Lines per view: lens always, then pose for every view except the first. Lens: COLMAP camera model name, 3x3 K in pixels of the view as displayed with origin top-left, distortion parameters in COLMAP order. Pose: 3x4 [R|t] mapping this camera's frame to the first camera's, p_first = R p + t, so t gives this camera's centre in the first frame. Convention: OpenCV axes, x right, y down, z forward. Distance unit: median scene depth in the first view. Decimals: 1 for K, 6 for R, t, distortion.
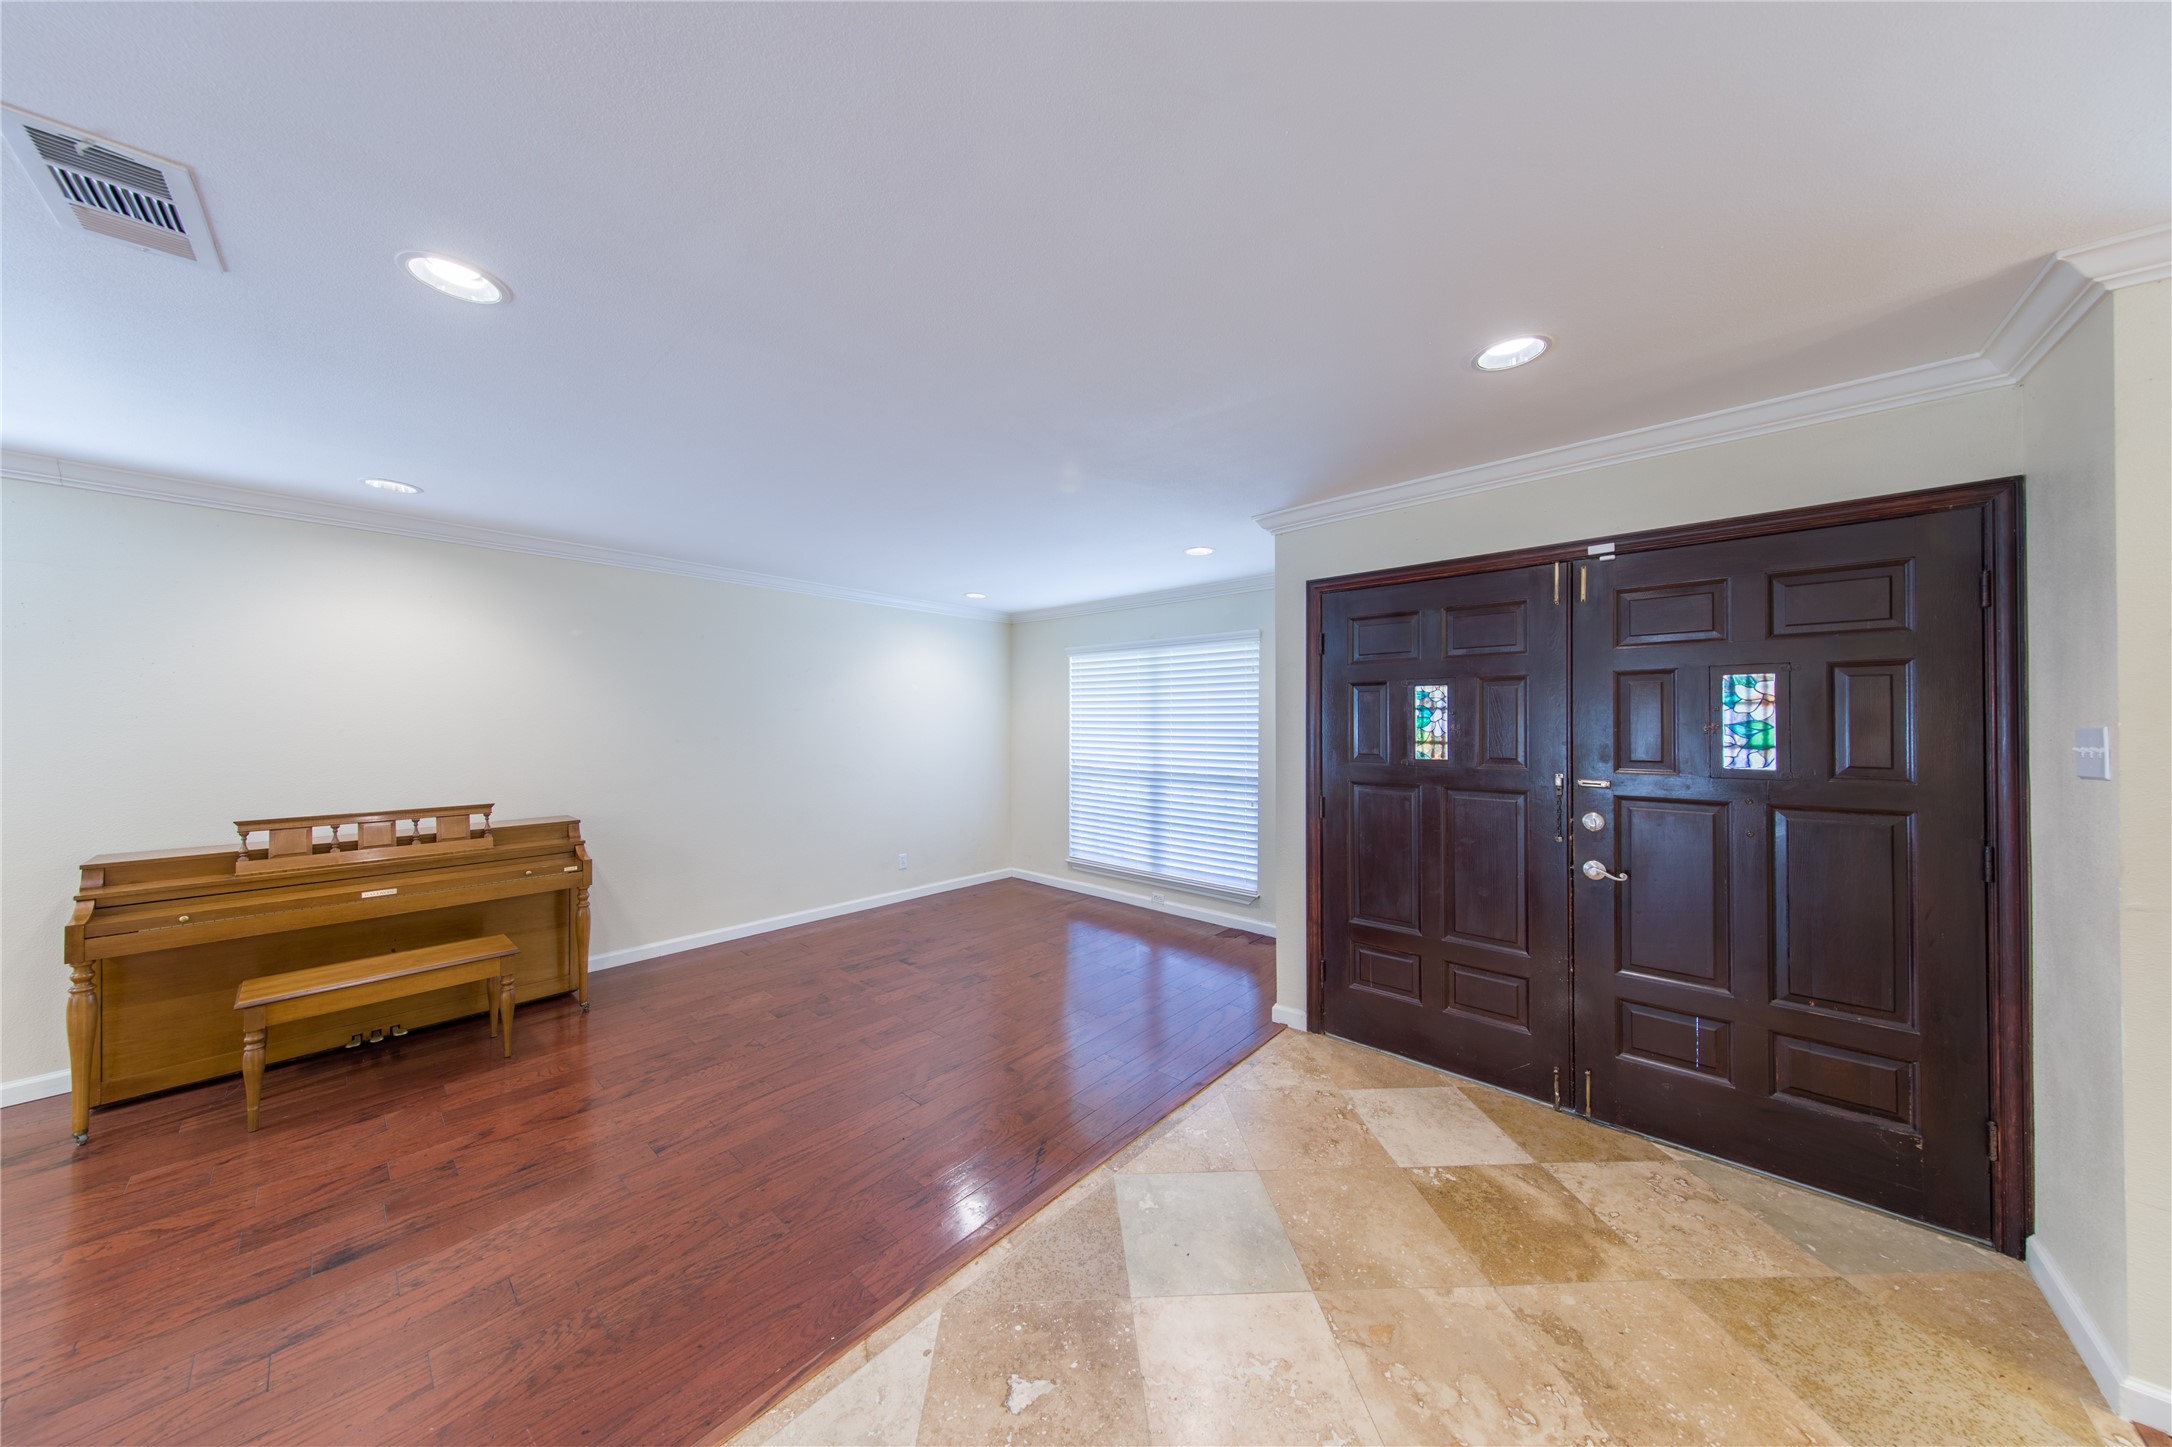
lens RADIAL K [[678.1, 0, 1092.6], [0, 678.1, 720.0], [0, 0, 1]] dist [0.008779, -0.001292]
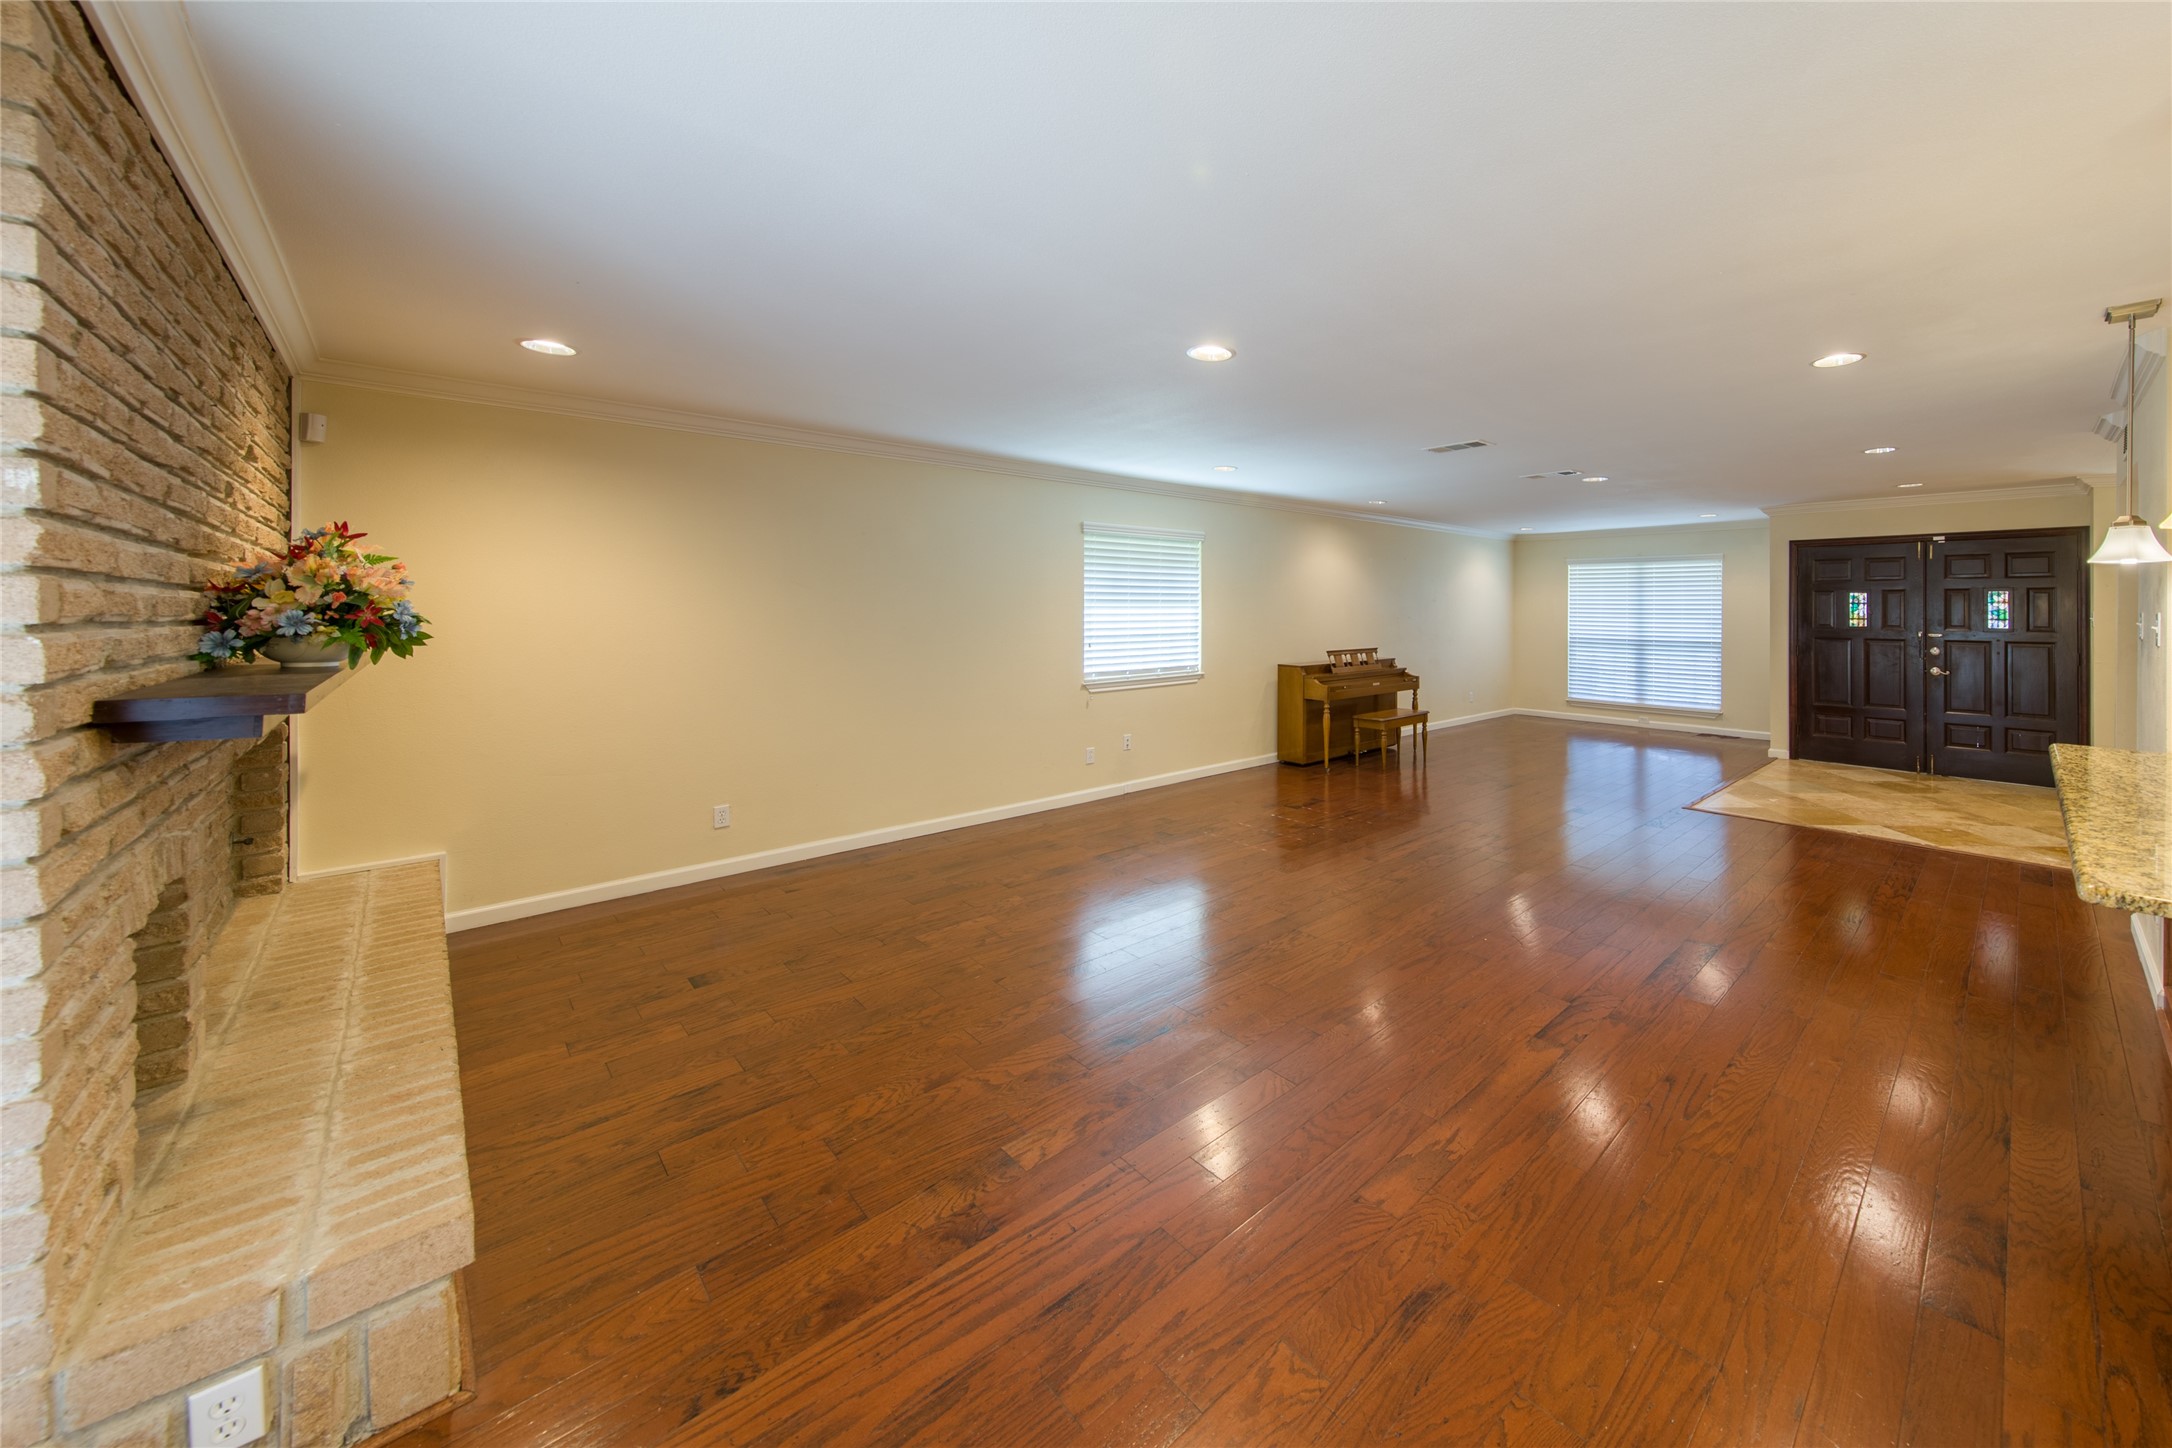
lens RADIAL K [[831.4, 0, 1244.6], [0, 831.4, 605.4], [0, 0, 1]] dist [0.012736, 0.000013]
pose [[0.999394, 0.002193, -0.034727, -1.404442], [-0.002175, 0.999997, 0.000545, -0.007415], [0.034728, -0.000469, 0.999397, -1.794757]]
